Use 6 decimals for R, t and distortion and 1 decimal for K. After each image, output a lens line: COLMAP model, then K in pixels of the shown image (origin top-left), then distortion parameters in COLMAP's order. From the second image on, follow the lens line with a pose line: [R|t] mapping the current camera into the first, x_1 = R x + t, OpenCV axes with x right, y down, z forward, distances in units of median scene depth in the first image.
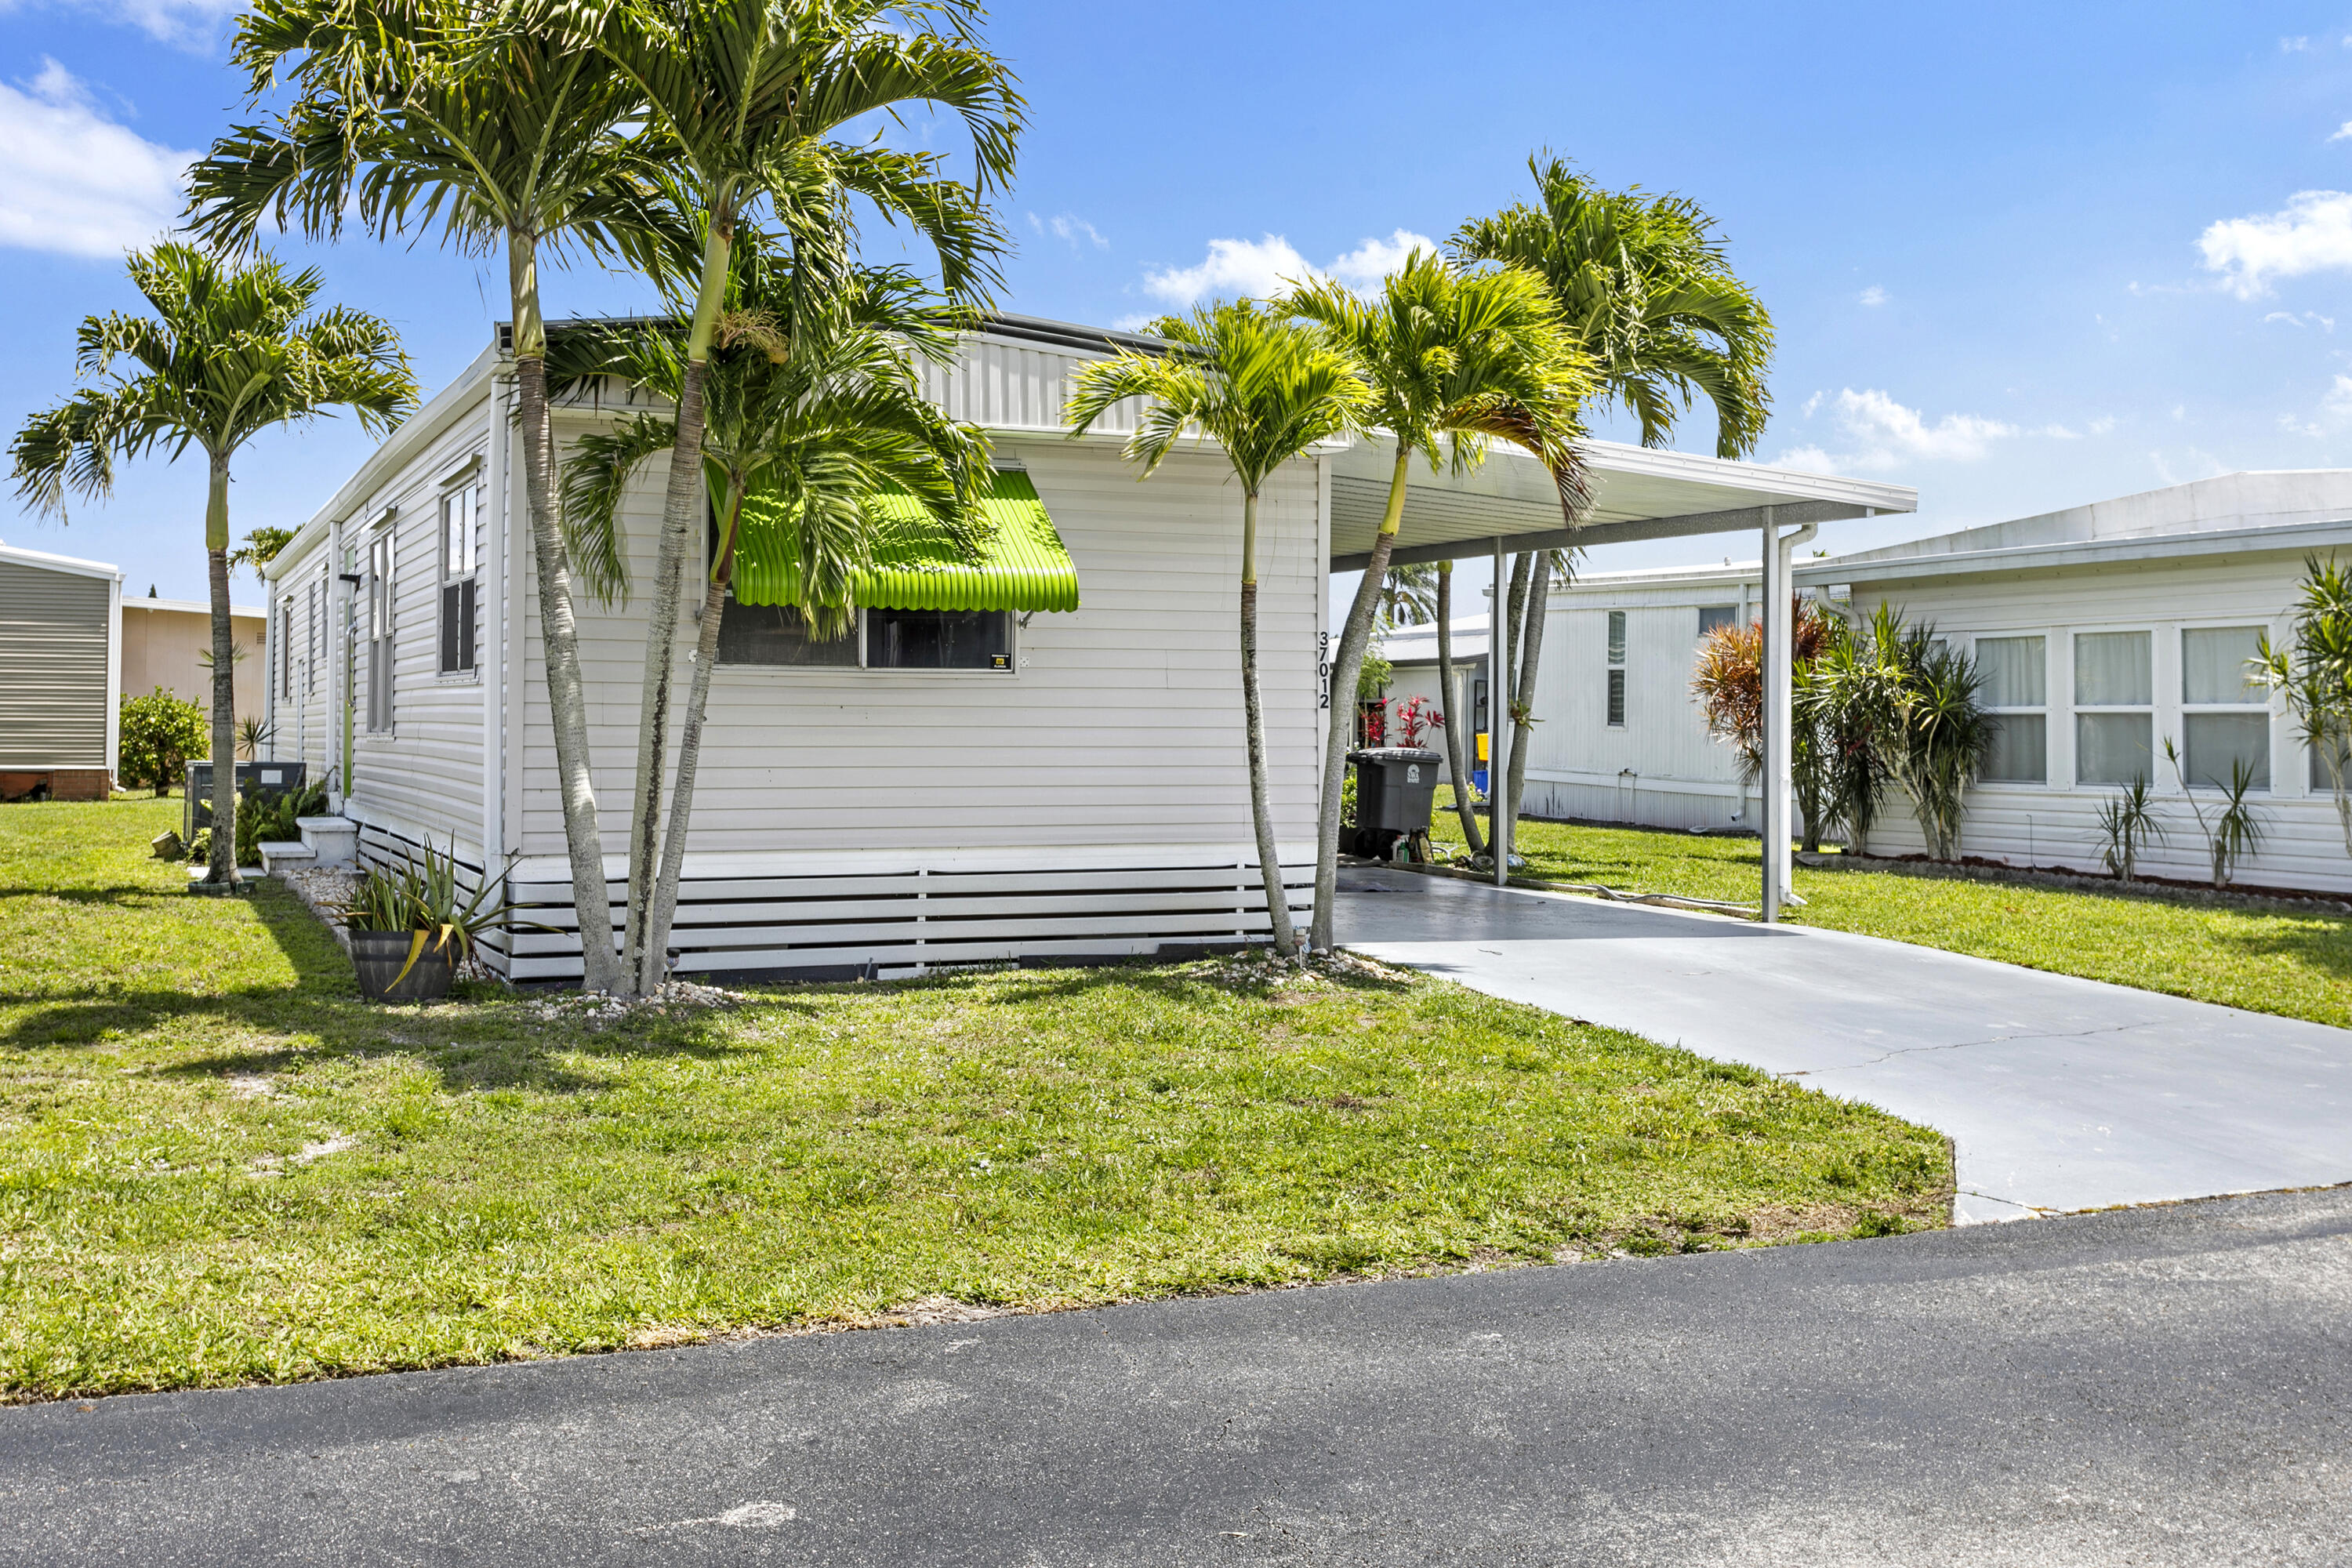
lens RADIAL K [[2507.3, 0, 1176.0], [0, 2507.3, 784.0], [0, 0, 1]] dist [0.069501, 0.000562]
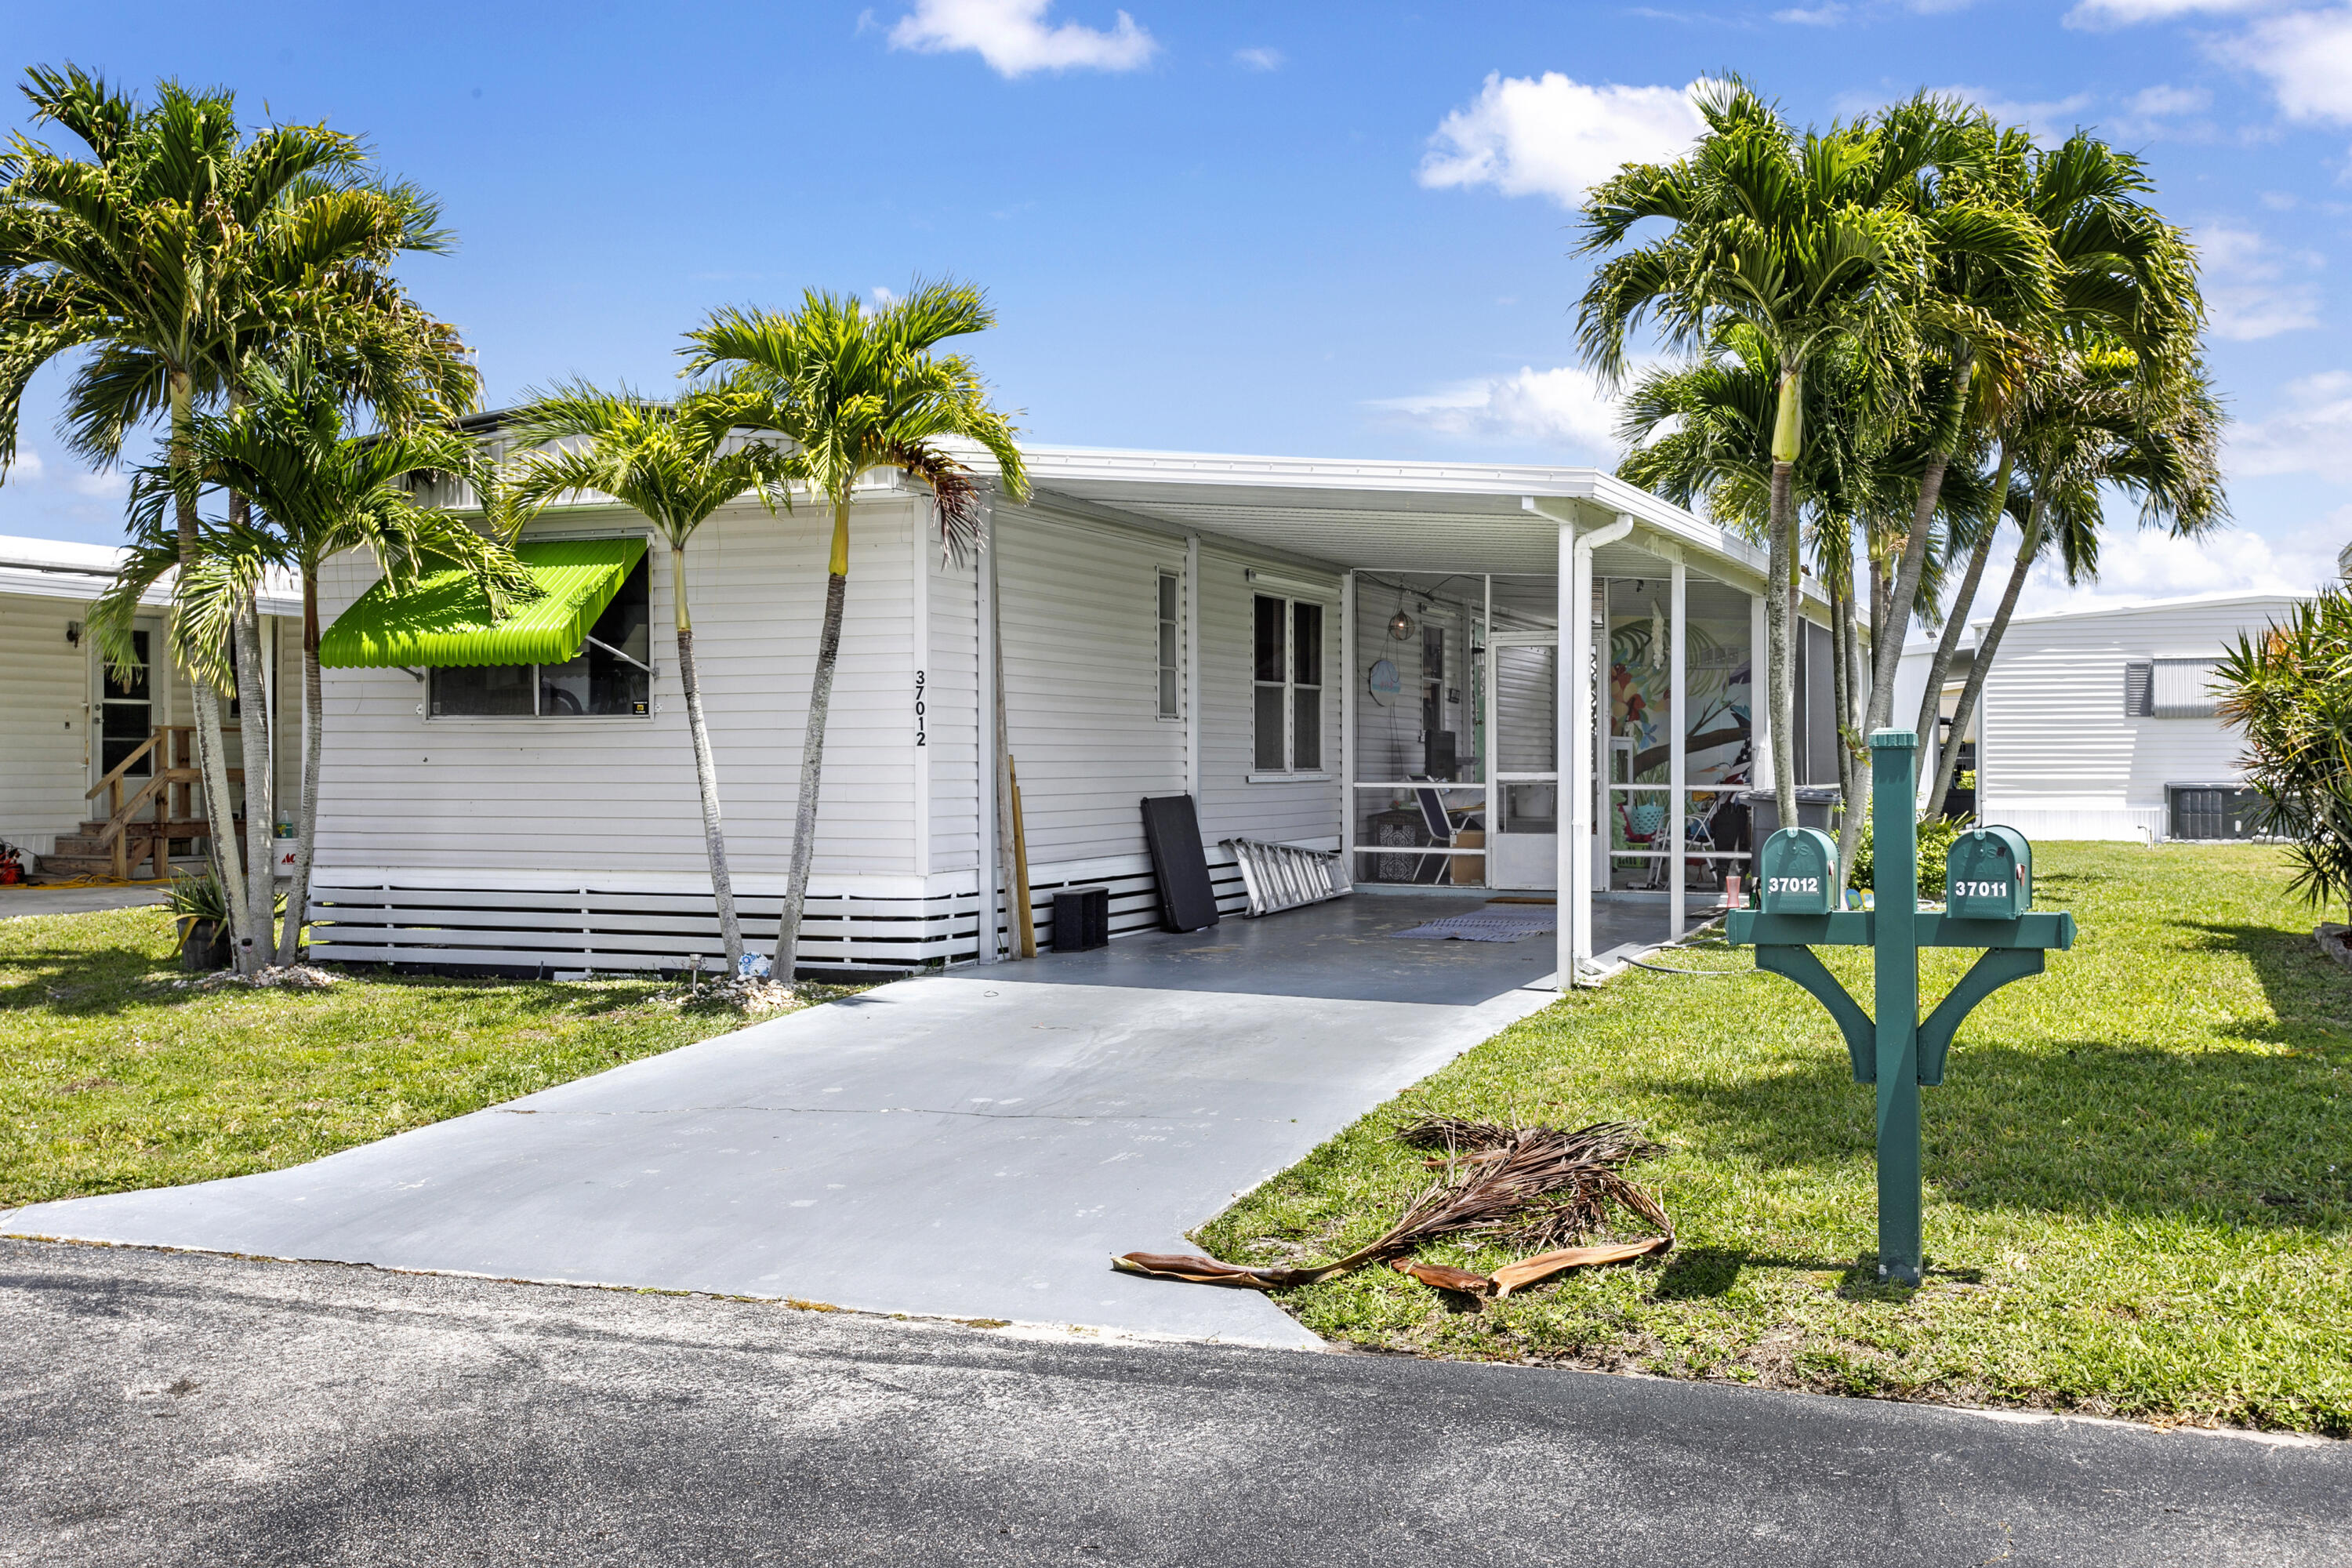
lens RADIAL K [[2507.3, 0, 1176.0], [0, 2507.3, 784.0], [0, 0, 1]] dist [0.069501, 0.000562]
pose [[0.710878, 0.004331, -0.703302, 0.903132], [-0.015872, 0.999825, -0.009887, -0.006817], [0.703136, 0.018191, 0.710822, 0.362174]]
